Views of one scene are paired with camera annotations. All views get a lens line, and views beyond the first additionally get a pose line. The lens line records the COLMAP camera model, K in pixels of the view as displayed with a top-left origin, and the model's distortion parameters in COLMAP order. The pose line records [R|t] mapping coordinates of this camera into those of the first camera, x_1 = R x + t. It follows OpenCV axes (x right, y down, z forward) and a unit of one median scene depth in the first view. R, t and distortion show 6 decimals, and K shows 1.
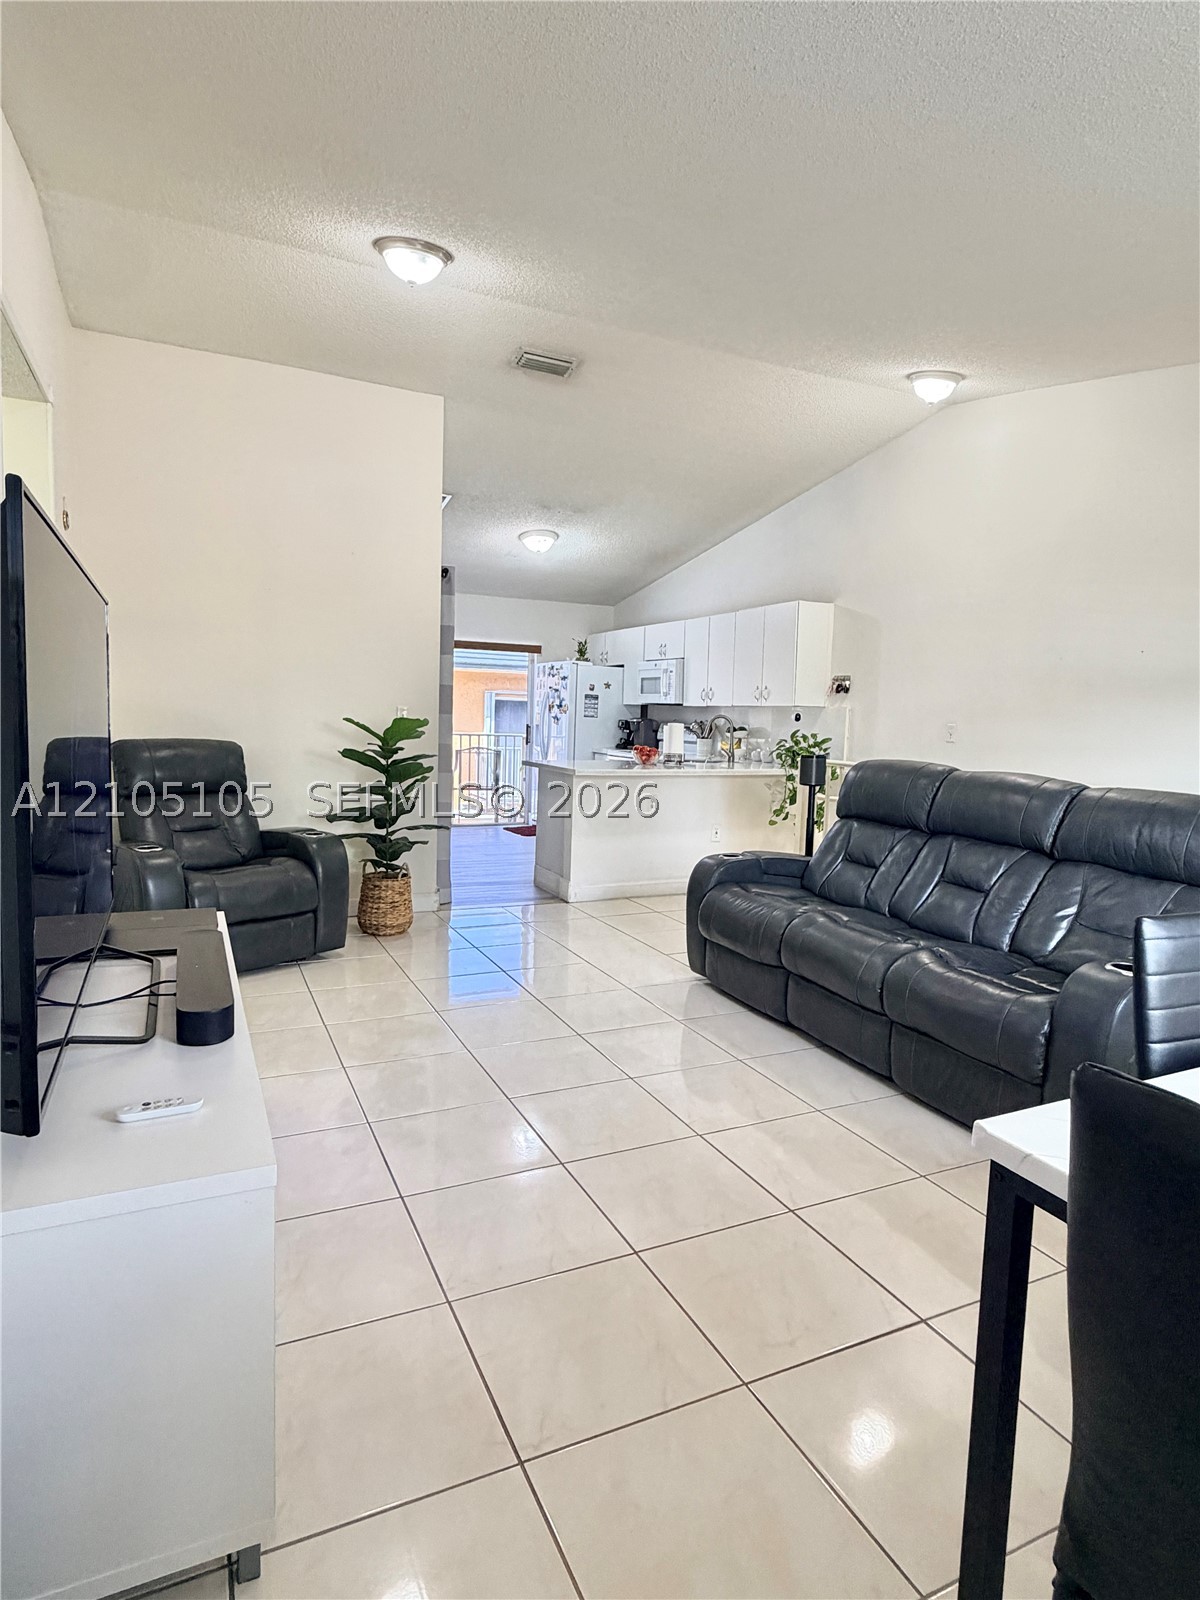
lens RADIAL K [[881.5, 0, 598.4], [0, 881.5, 804.8], [0, 0, 1]] dist [-0.005939, -0.000020]
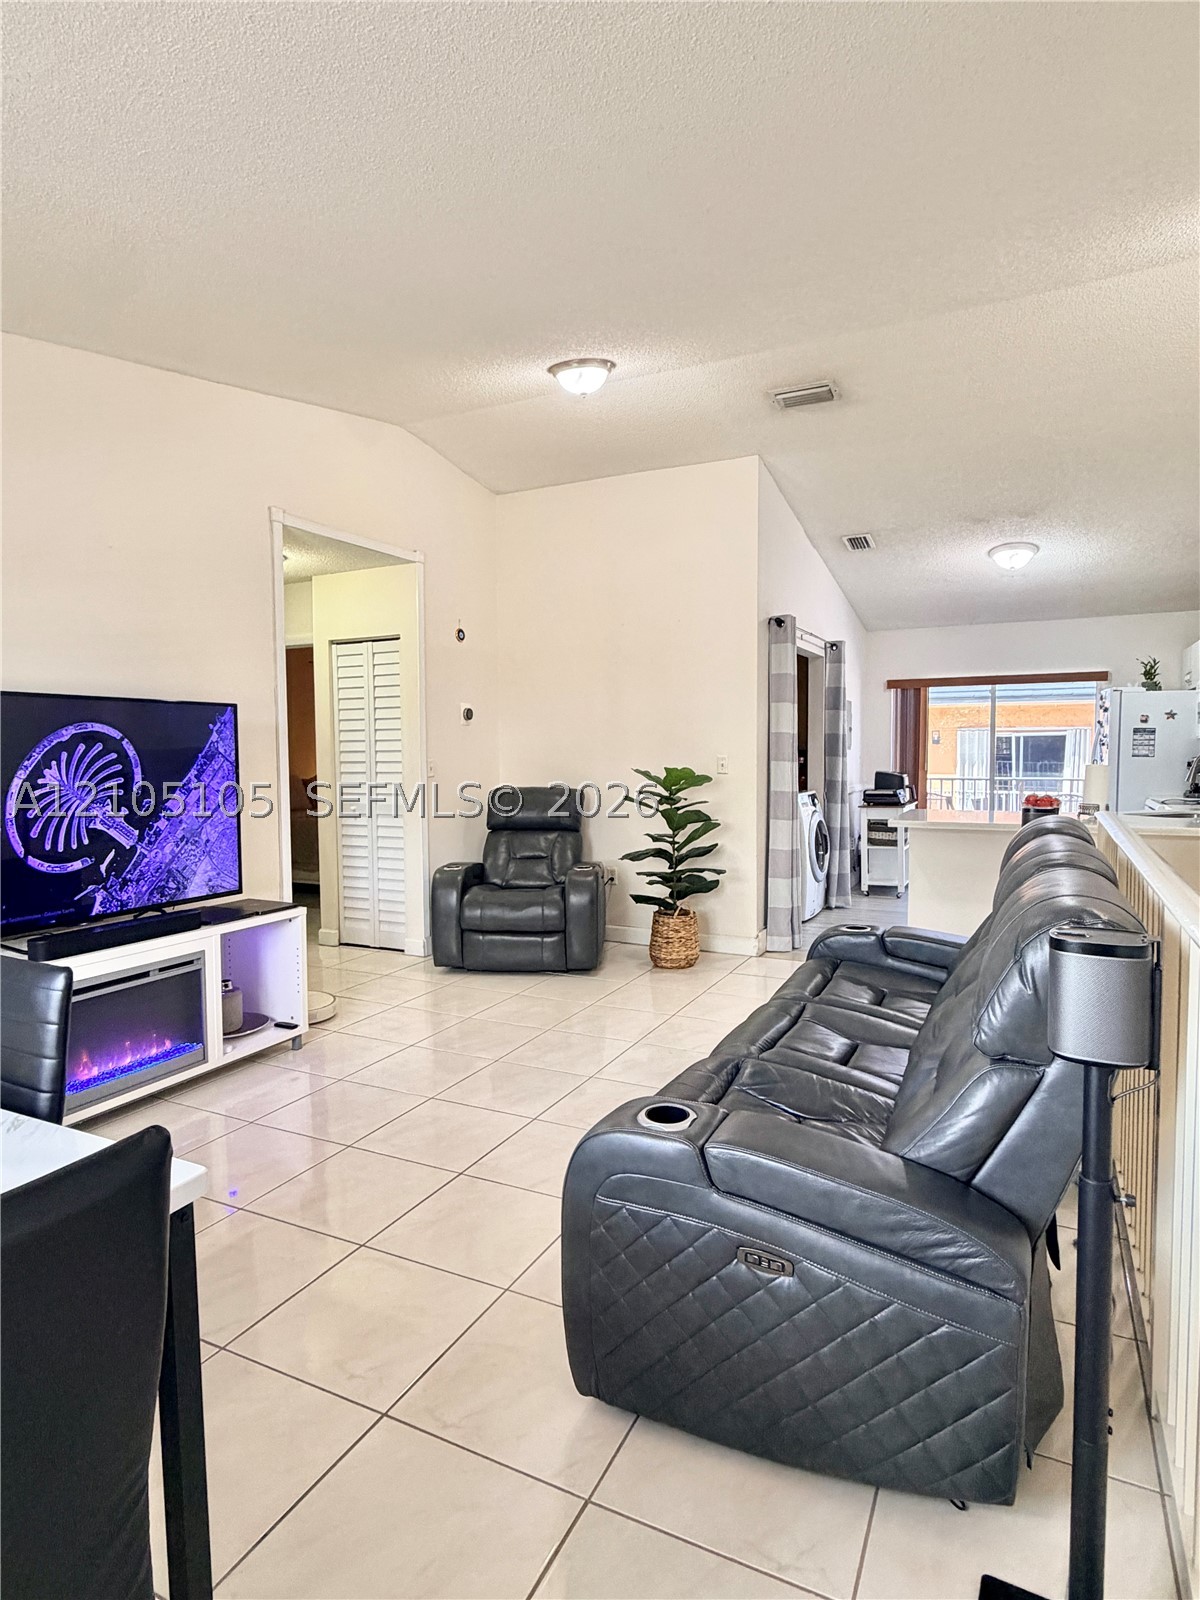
lens RADIAL K [[881.5, 0, 598.7], [0, 881.5, 794.3], [0, 0, 1]] dist [-0.005939, -0.000020]
pose [[0.617978, 0.006115, -0.786171, 0.545653], [-0.055616, 0.997805, -0.035956, -0.020039], [0.784226, 0.065944, 0.616962, 0.254074]]
